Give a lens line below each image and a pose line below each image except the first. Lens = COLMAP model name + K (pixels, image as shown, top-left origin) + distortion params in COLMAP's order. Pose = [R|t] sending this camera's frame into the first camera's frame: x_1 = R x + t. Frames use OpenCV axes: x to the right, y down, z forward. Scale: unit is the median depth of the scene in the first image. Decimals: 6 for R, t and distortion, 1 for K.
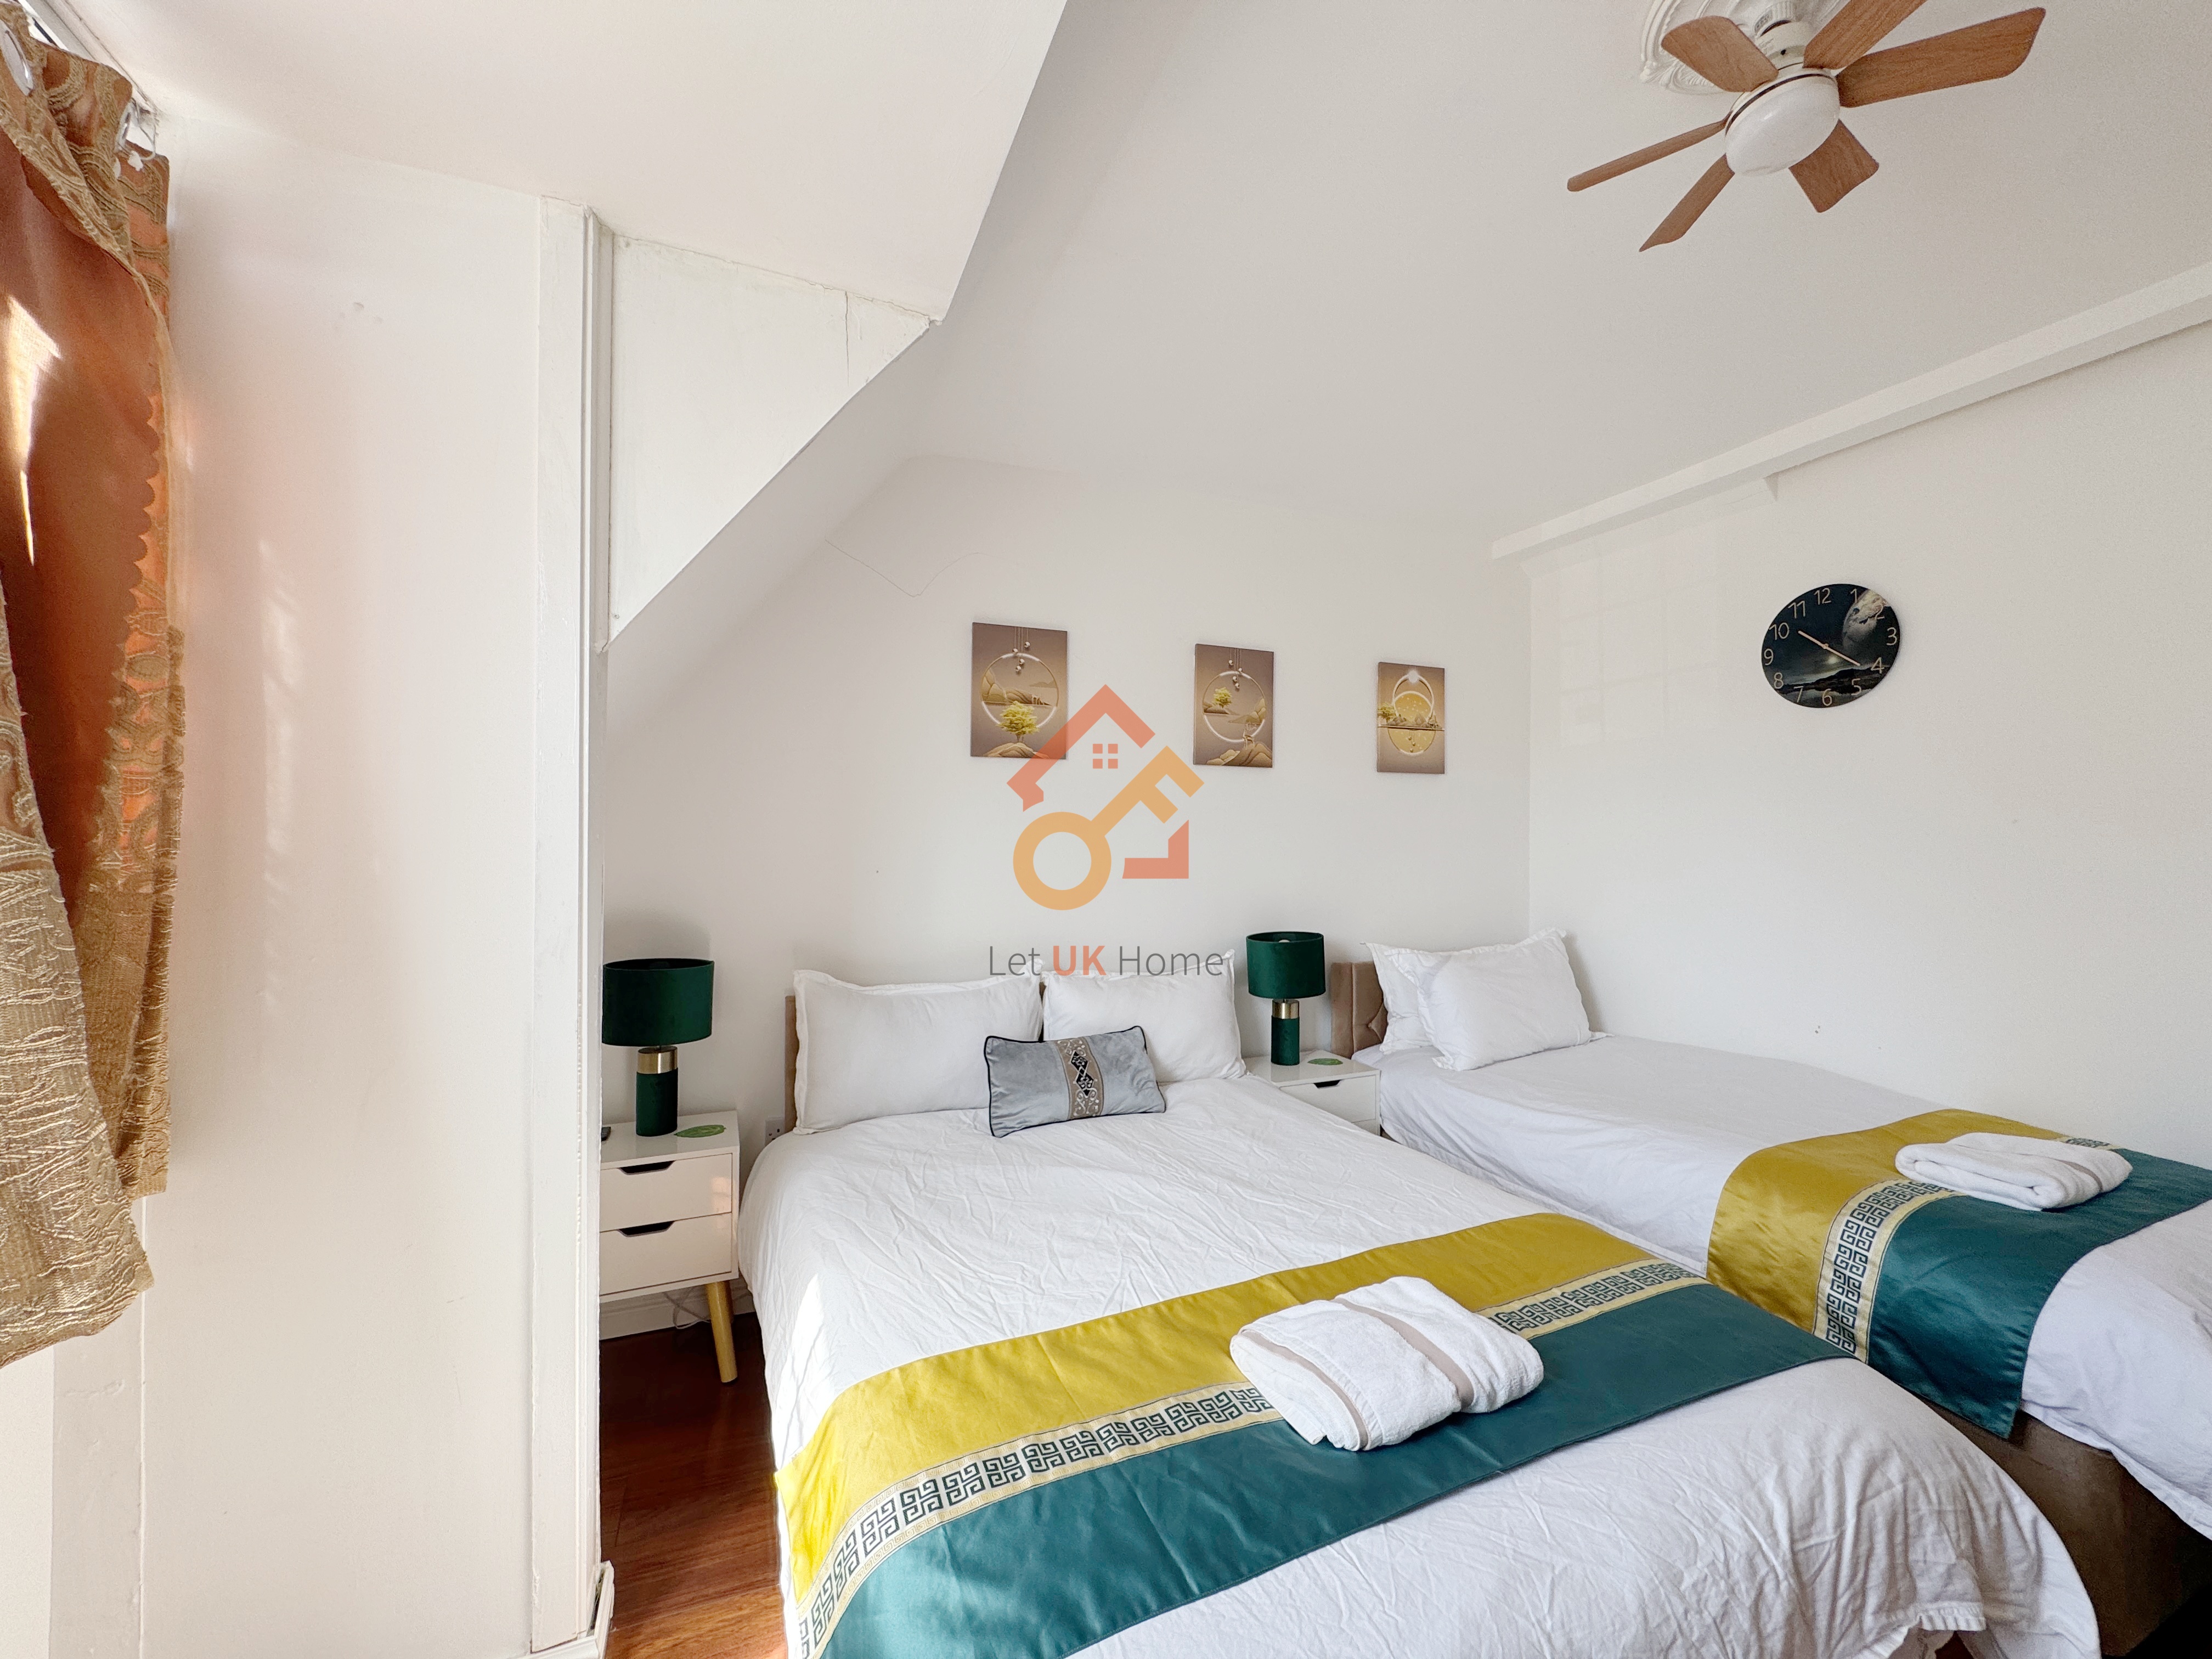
lens RADIAL K [[875.7, 0, 1114.3], [0, 875.7, 833.4], [0, 0, 1]] dist [-0.001478, -0.000035]
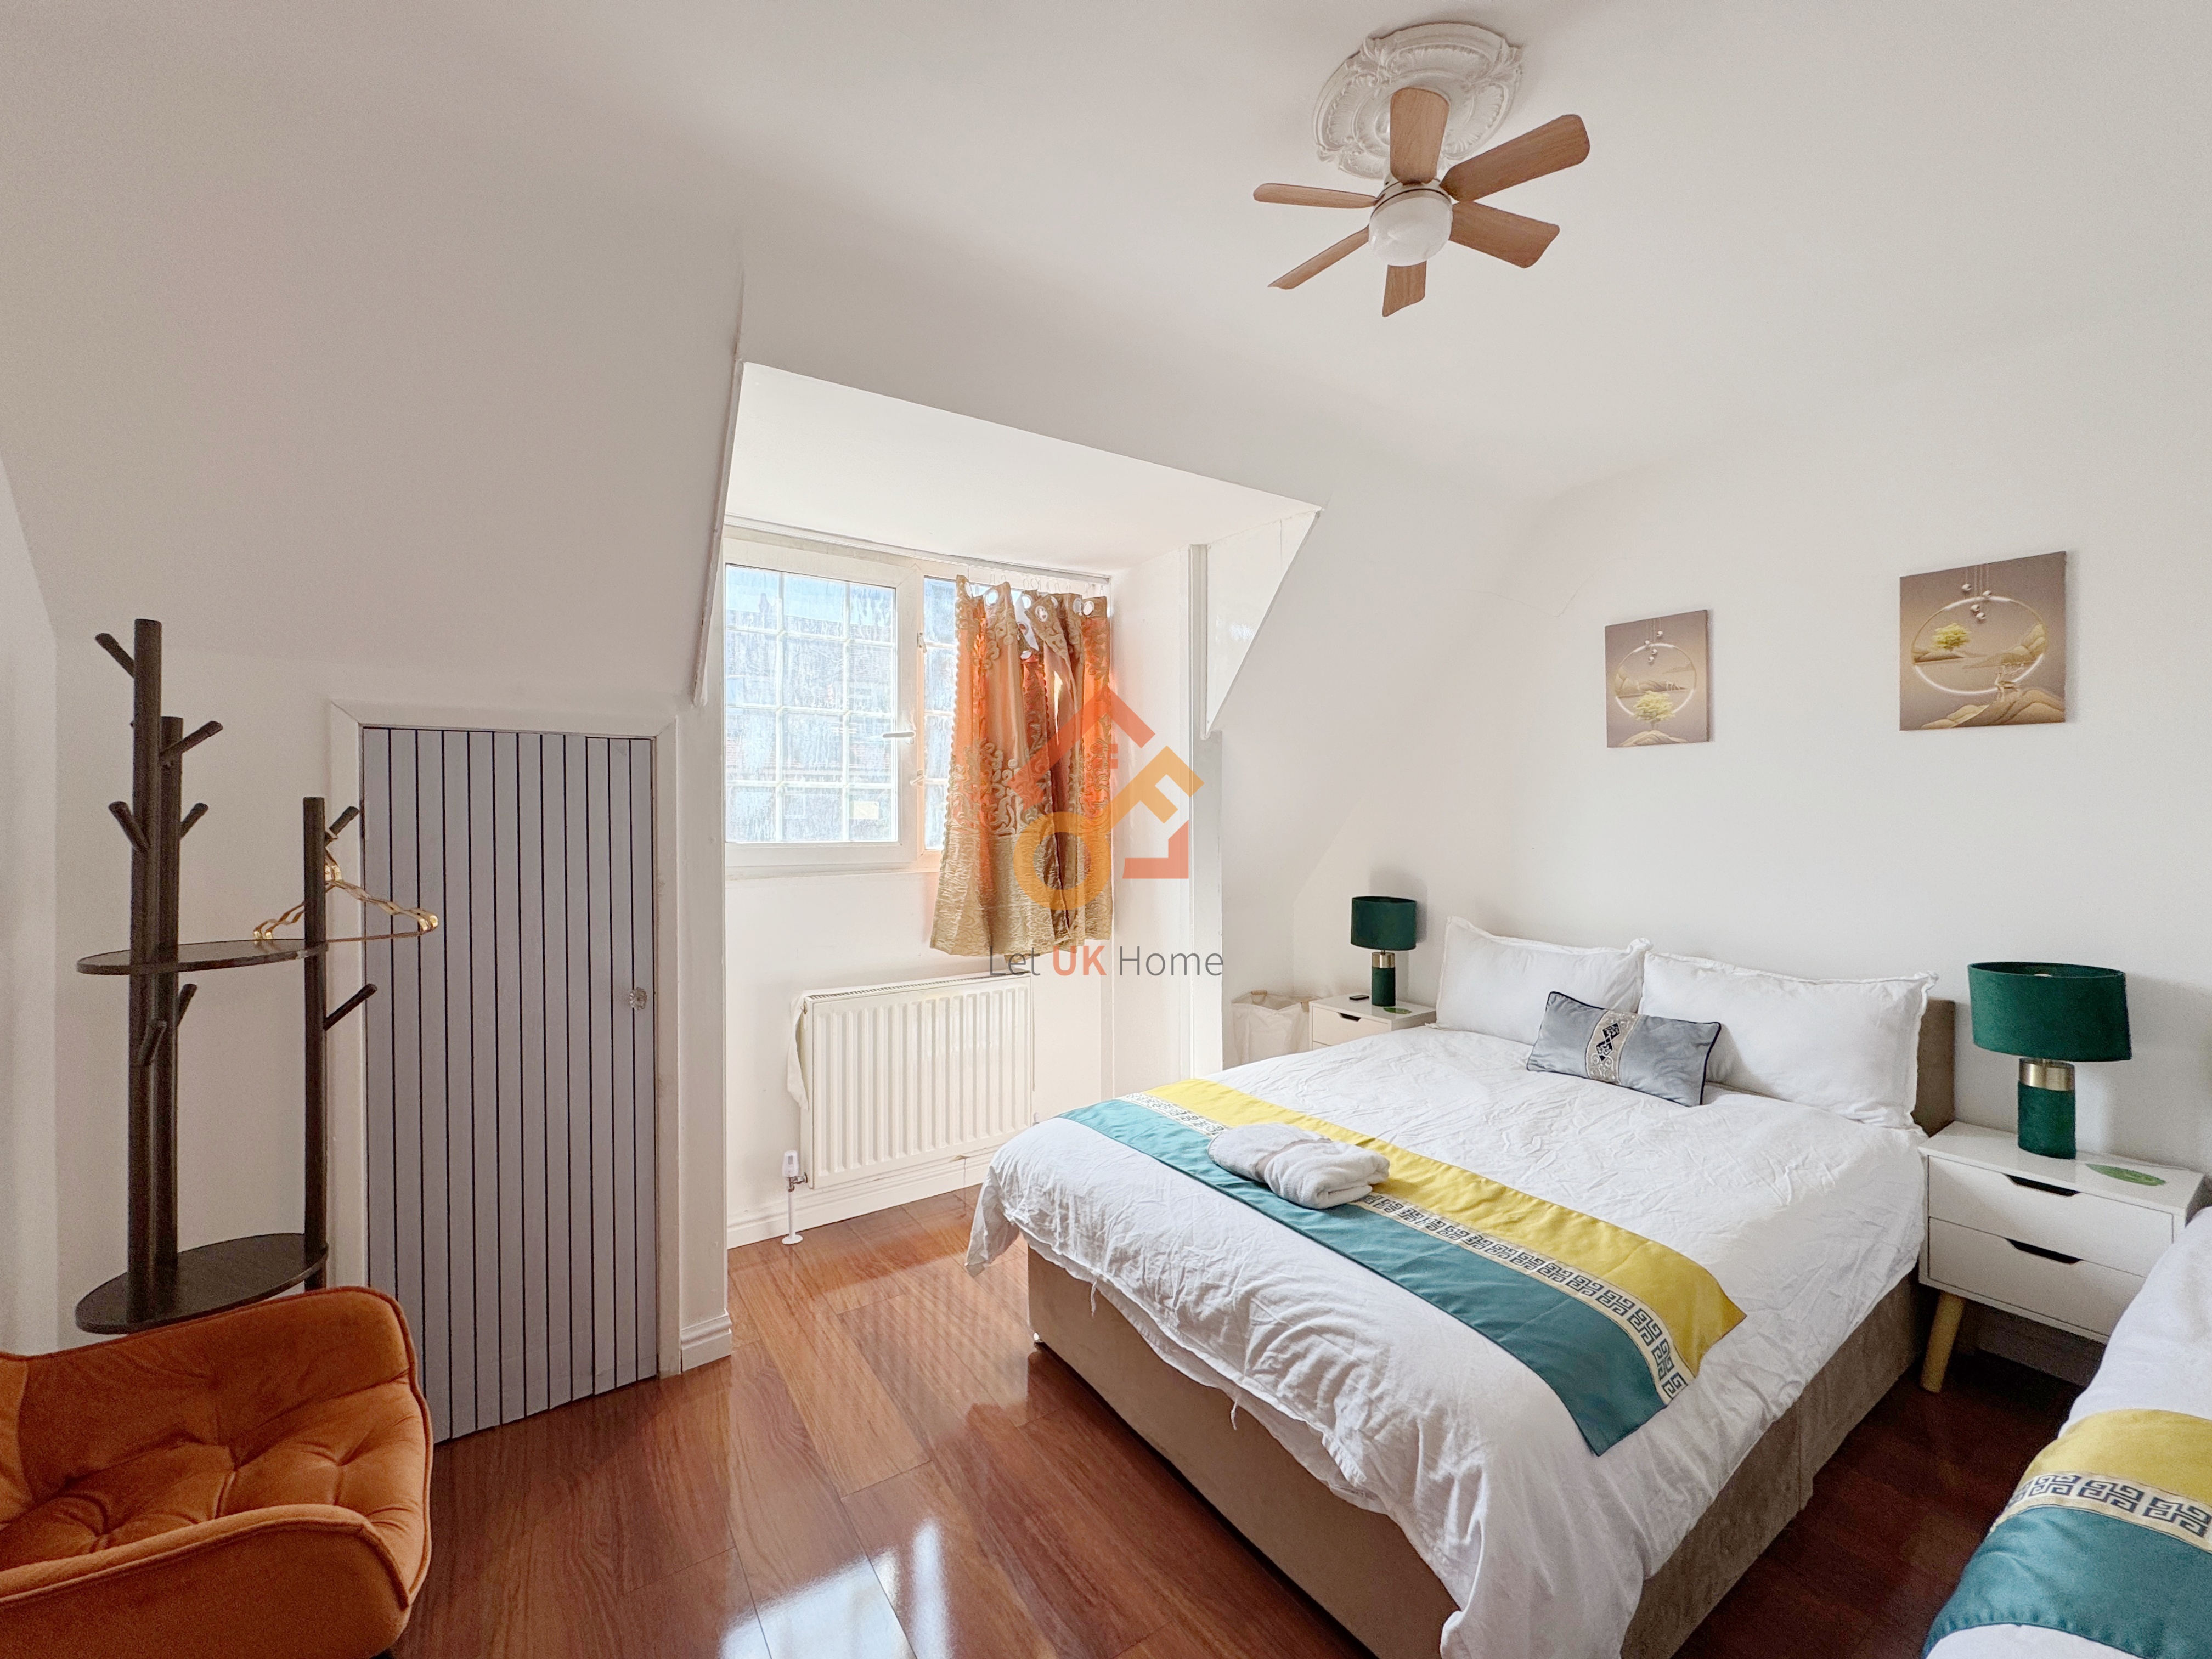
lens RADIAL K [[897.6, 0, 1106.3], [0, 897.6, 812.5], [0, 0, 1]] dist [-0.004140, 0.000619]
pose [[0.208292, 0.007343, -0.978039, 1.140009], [0.021543, 0.999695, 0.012093, -0.047625], [0.977829, -0.023589, 0.208070, 0.205199]]
